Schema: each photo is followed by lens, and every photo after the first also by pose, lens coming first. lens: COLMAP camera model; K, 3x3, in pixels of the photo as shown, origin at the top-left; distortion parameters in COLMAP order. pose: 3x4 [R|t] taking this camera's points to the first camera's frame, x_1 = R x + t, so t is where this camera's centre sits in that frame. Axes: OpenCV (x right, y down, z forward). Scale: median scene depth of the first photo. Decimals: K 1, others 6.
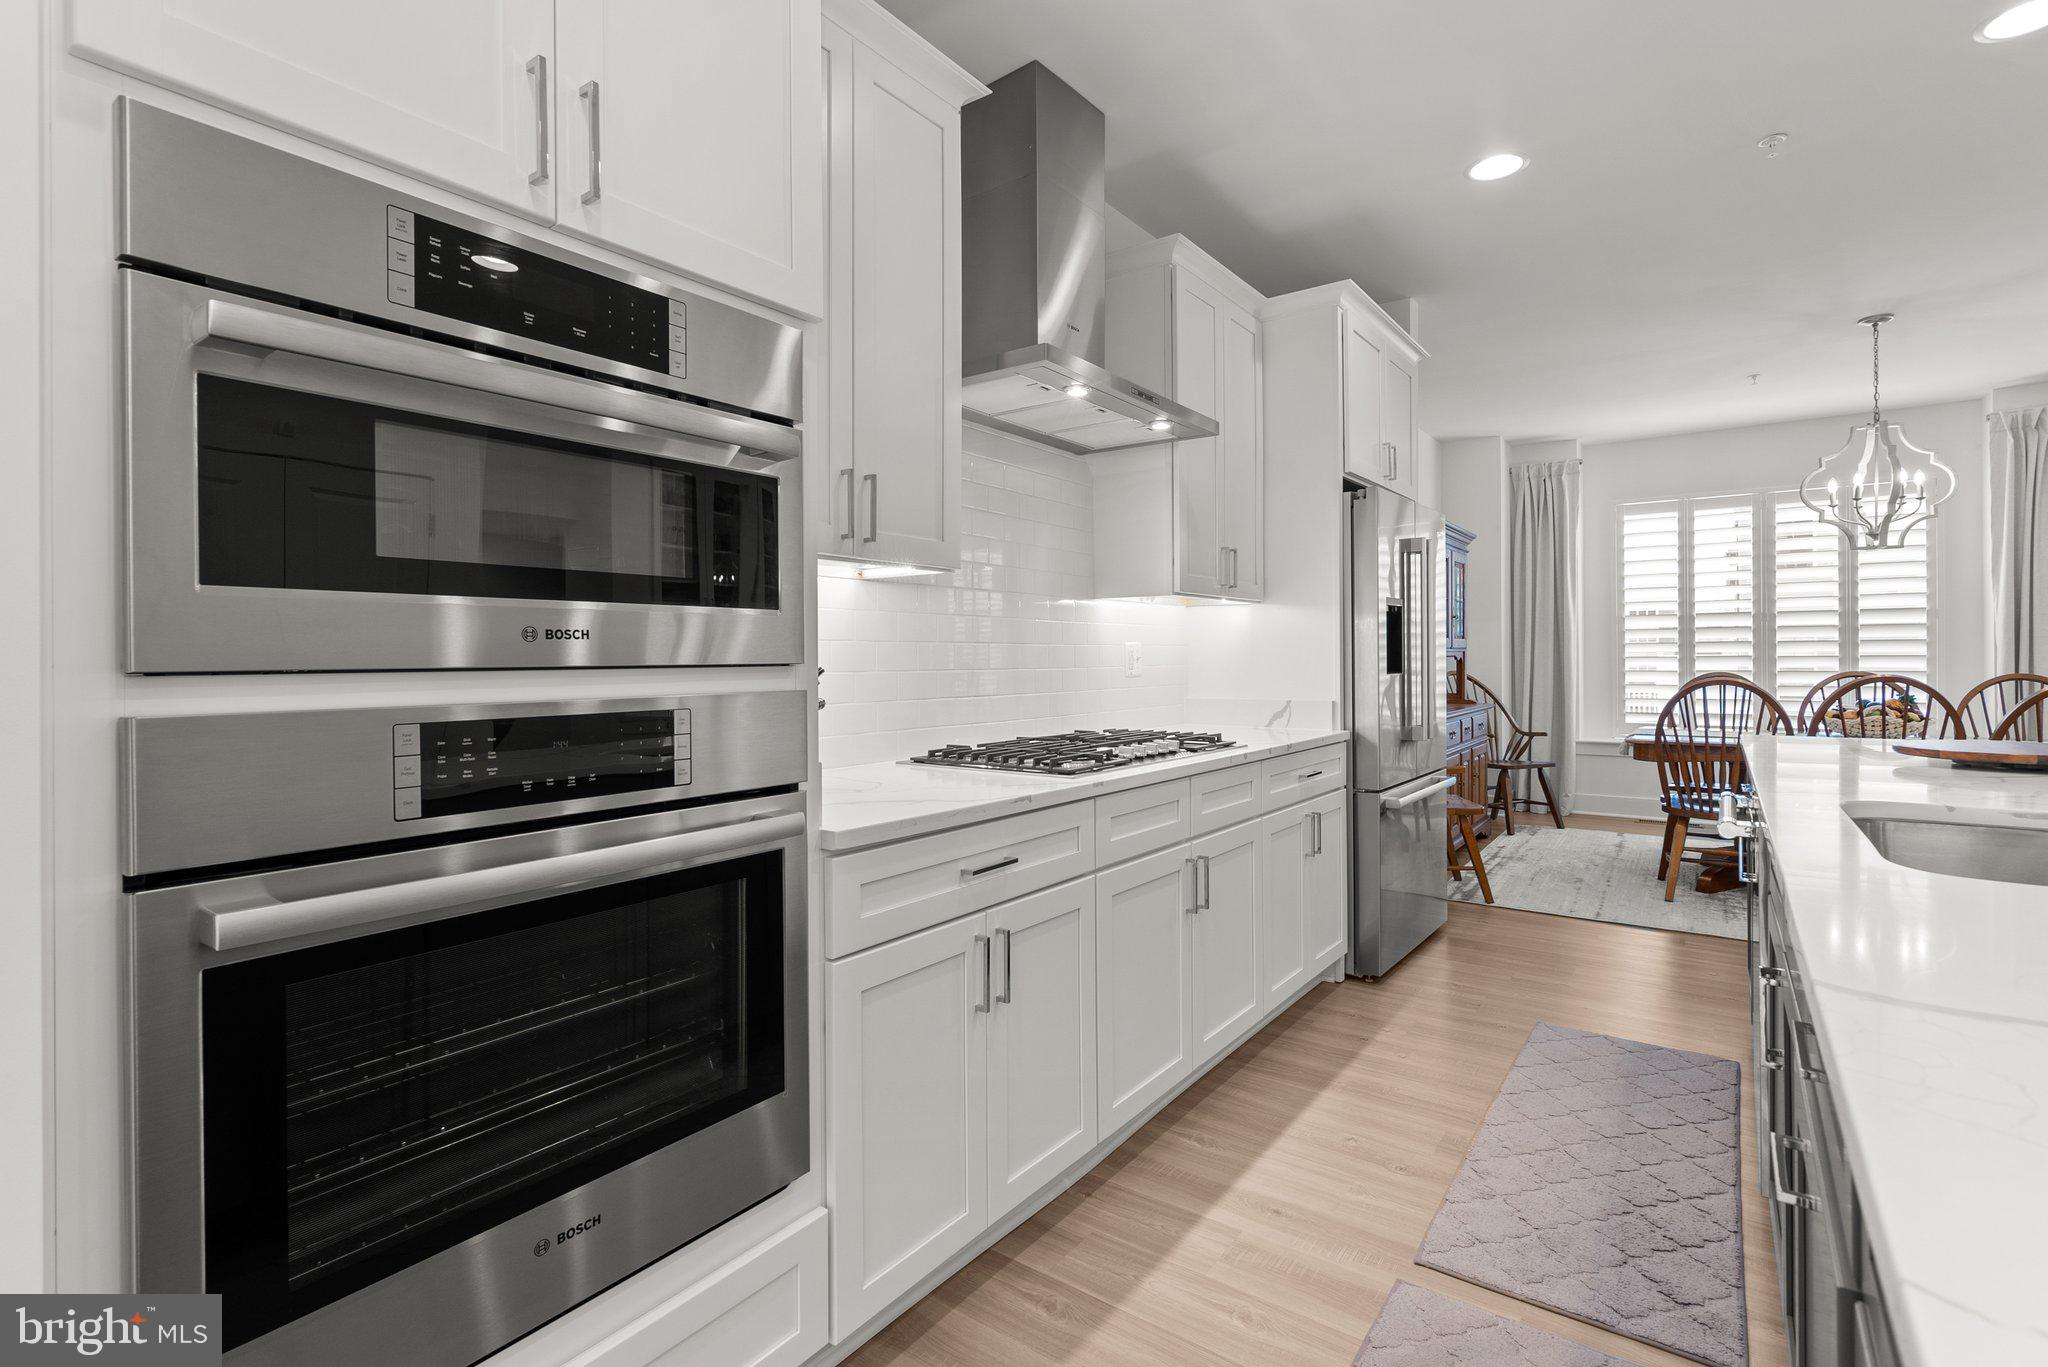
lens RADIAL K [[982.2, 0, 987.7], [0, 982.2, 651.7], [0, 0, 1]] dist [-0.005878, -0.001670]
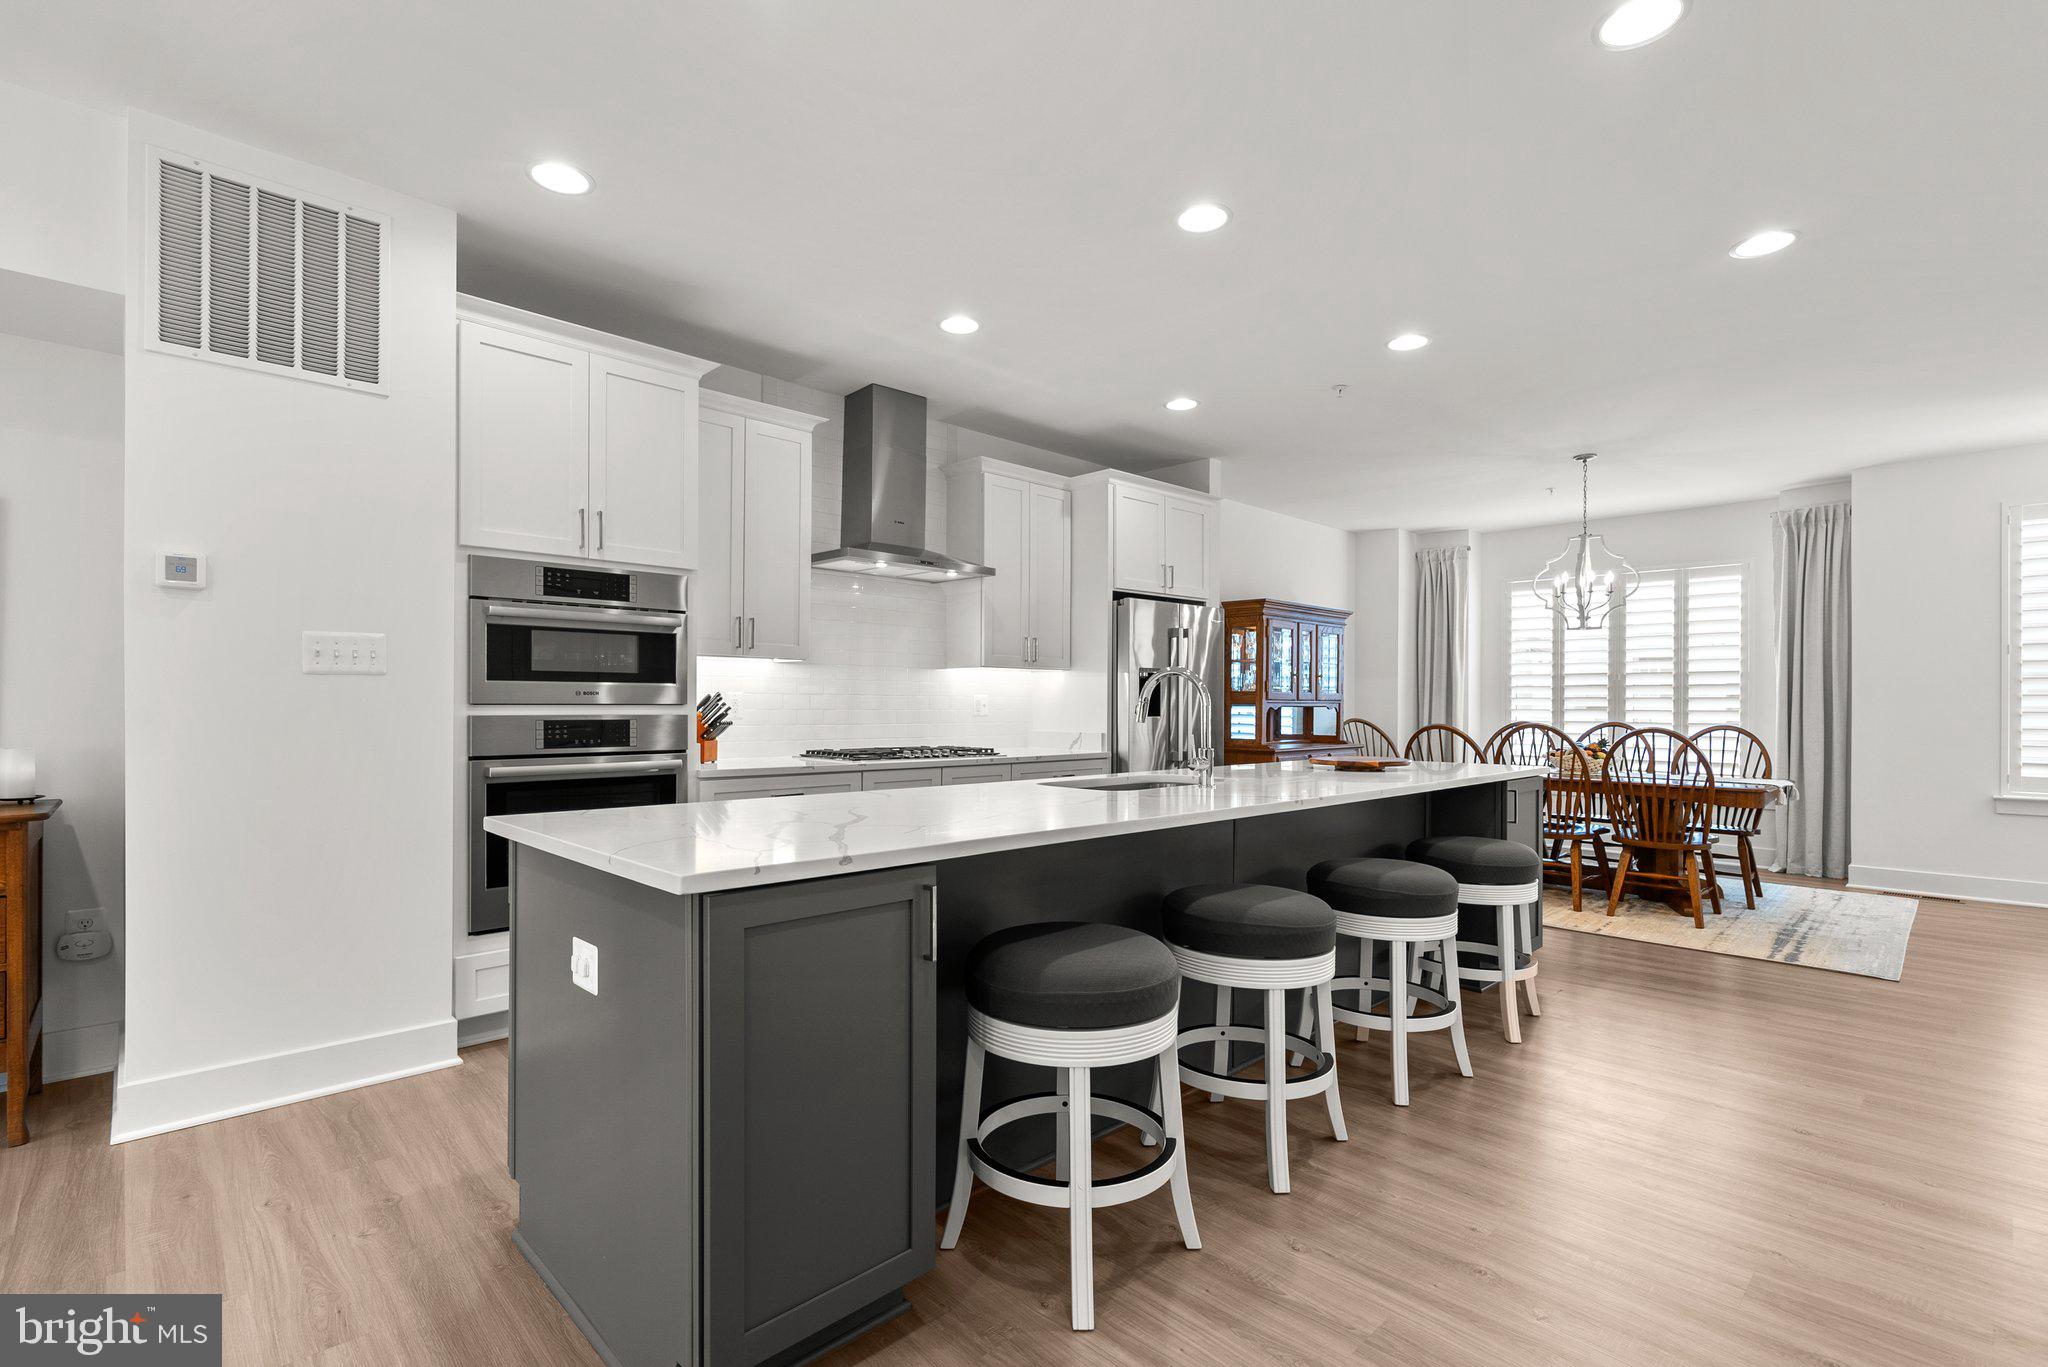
lens RADIAL K [[982.2, 0, 980.7], [0, 982.2, 702.5], [0, 0, 1]] dist [-0.005878, -0.001670]
pose [[0.984594, 0.010168, -0.174562, 0.459383], [-0.009438, 0.999943, 0.005013, -0.005706], [0.174603, -0.003288, 0.984633, -0.635165]]
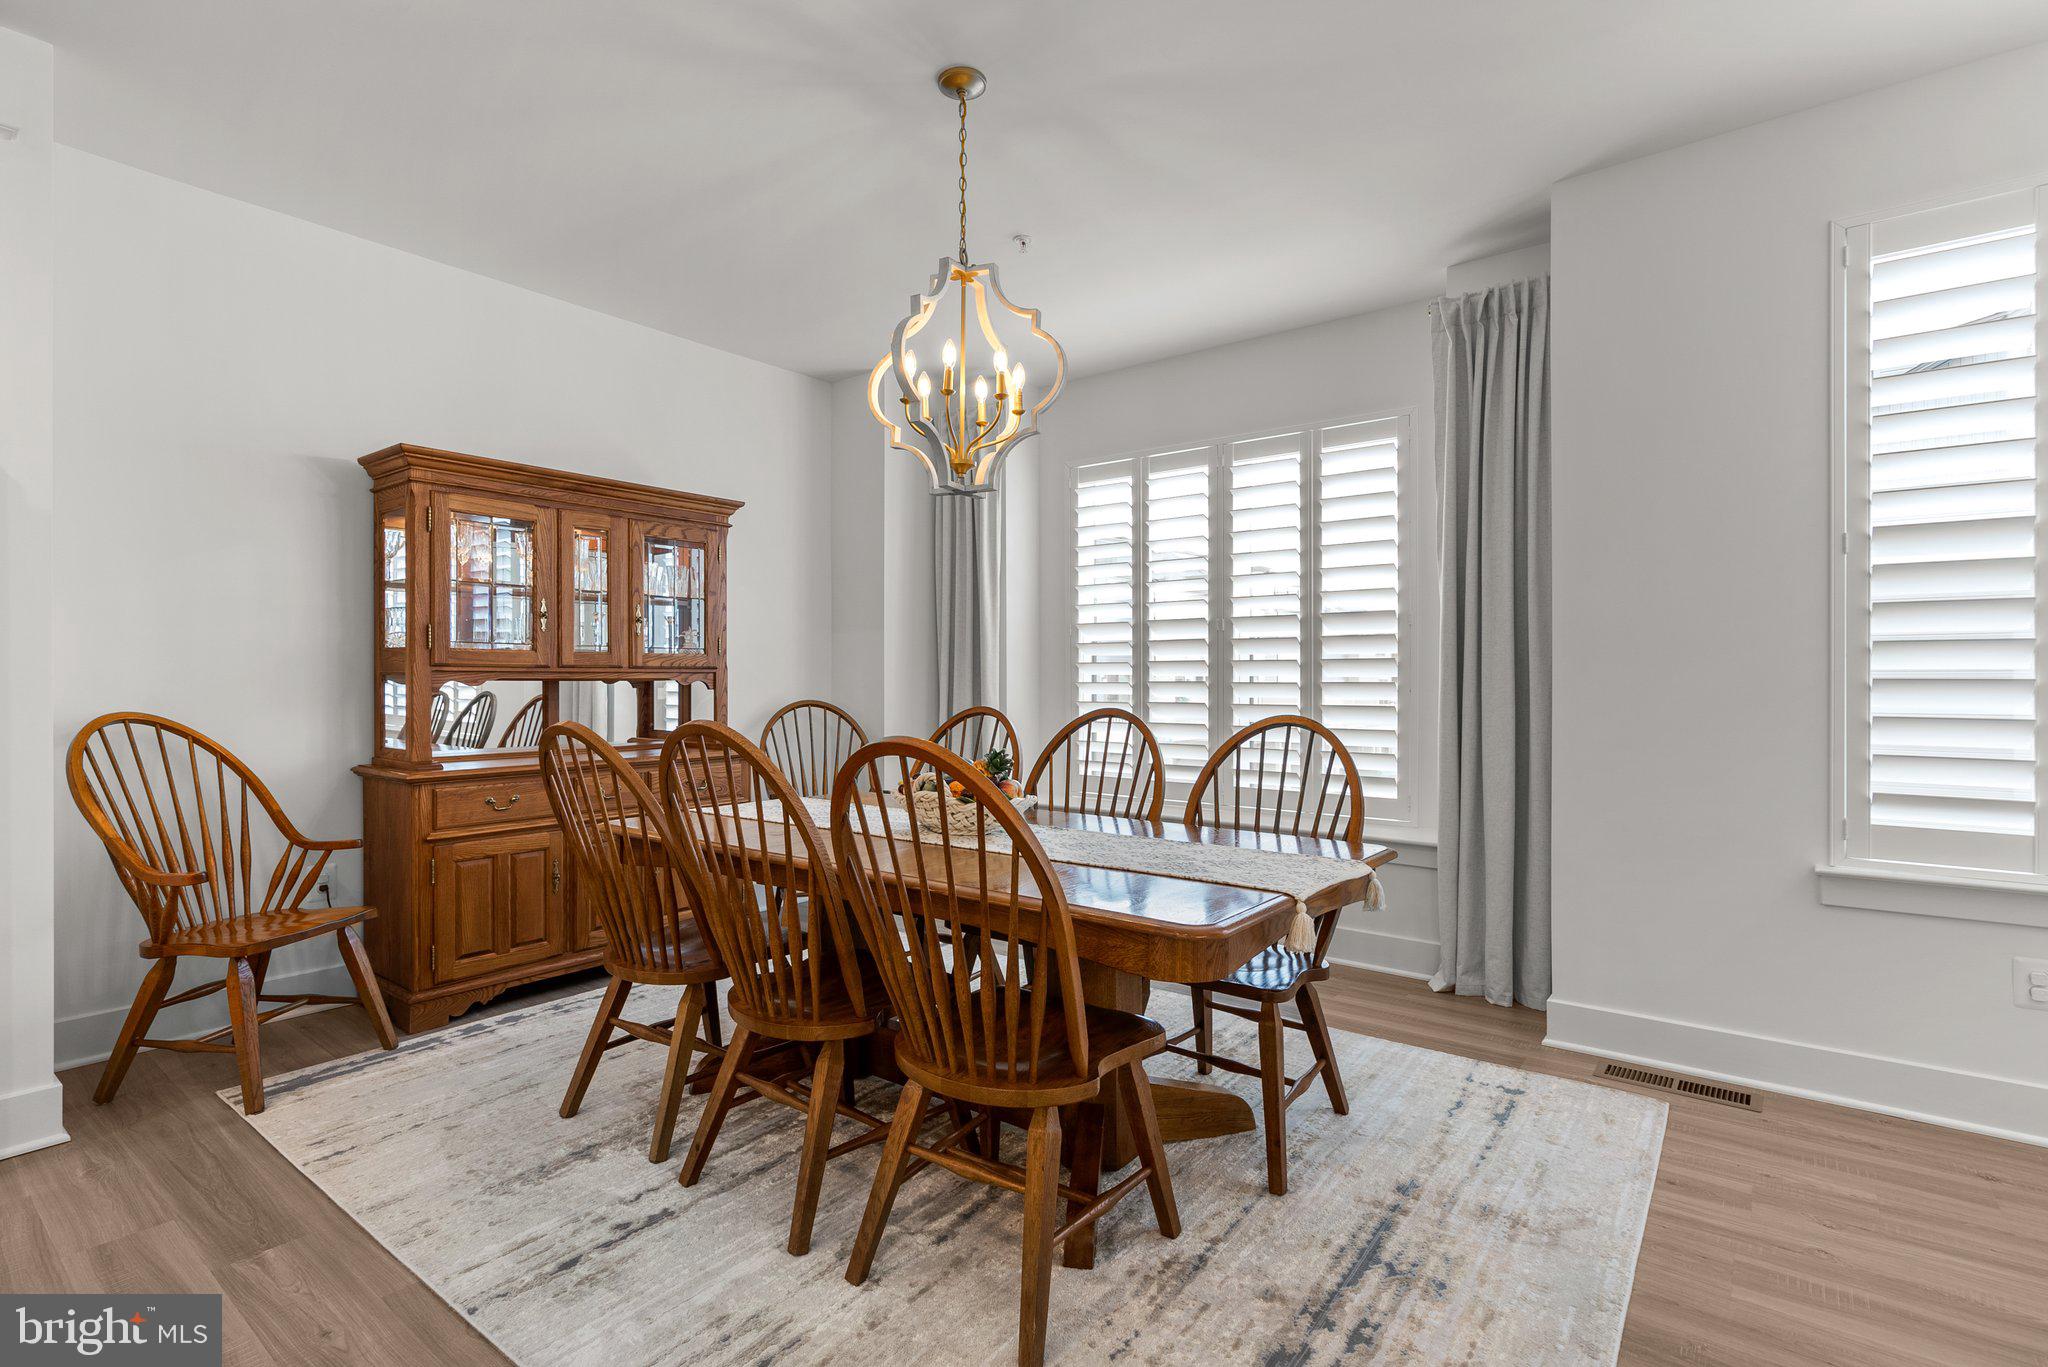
lens RADIAL K [[982.2, 0, 1026.1], [0, 982.2, 682.5], [0, 0, 1]] dist [-0.005878, -0.001670]
pose [[0.999735, 0.005541, -0.022349, 1.319519], [-0.005346, 0.999948, 0.008739, -0.000570], [0.022396, -0.008617, 0.999712, 0.593857]]
